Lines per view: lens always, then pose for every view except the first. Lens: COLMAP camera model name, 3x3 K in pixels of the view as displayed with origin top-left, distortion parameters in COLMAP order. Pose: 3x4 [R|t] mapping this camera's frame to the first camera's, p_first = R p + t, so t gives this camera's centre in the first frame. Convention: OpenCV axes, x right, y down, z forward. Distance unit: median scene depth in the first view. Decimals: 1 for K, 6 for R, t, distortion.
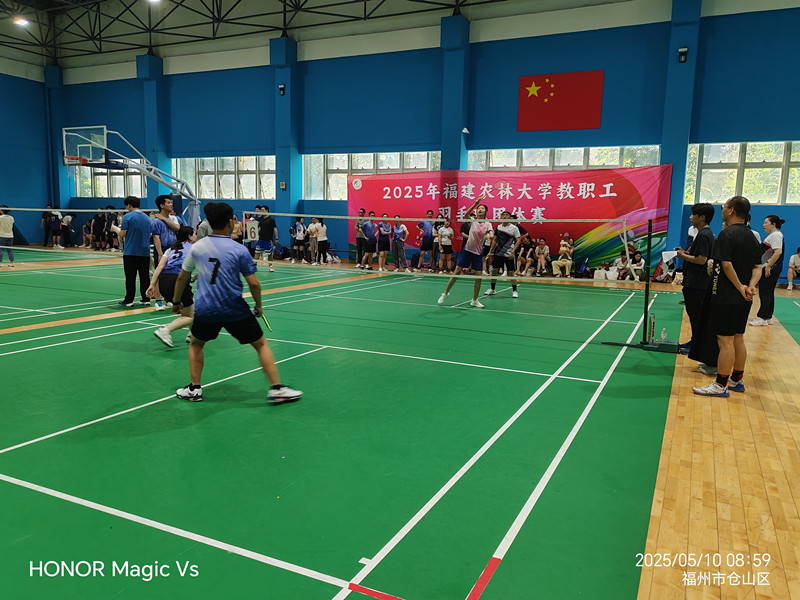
lens RADIAL K [[626.7, 0, 398.6], [0, 626.7, 300.8], [0, 0, 1]] dist [0.006325, 0.001591]
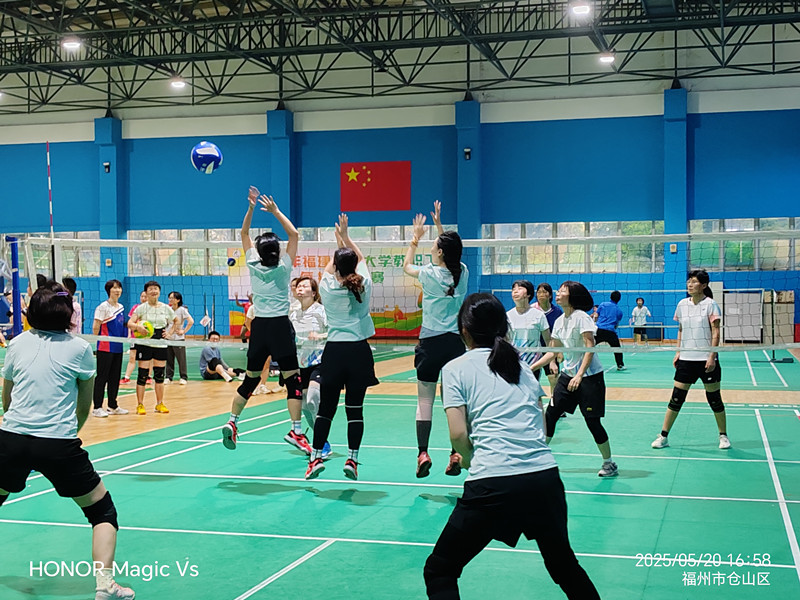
lens RADIAL K [[1183.7, 0, 399.9], [0, 1183.7, 300.4], [0, 0, 1]] dist [0.023944, 0.000000]
pose [[0.983789, -0.022422, 0.177921, -0.069280], [0.046390, 0.990201, -0.131717, 0.139669], [-0.173224, 0.137836, 0.975190, -0.879154]]
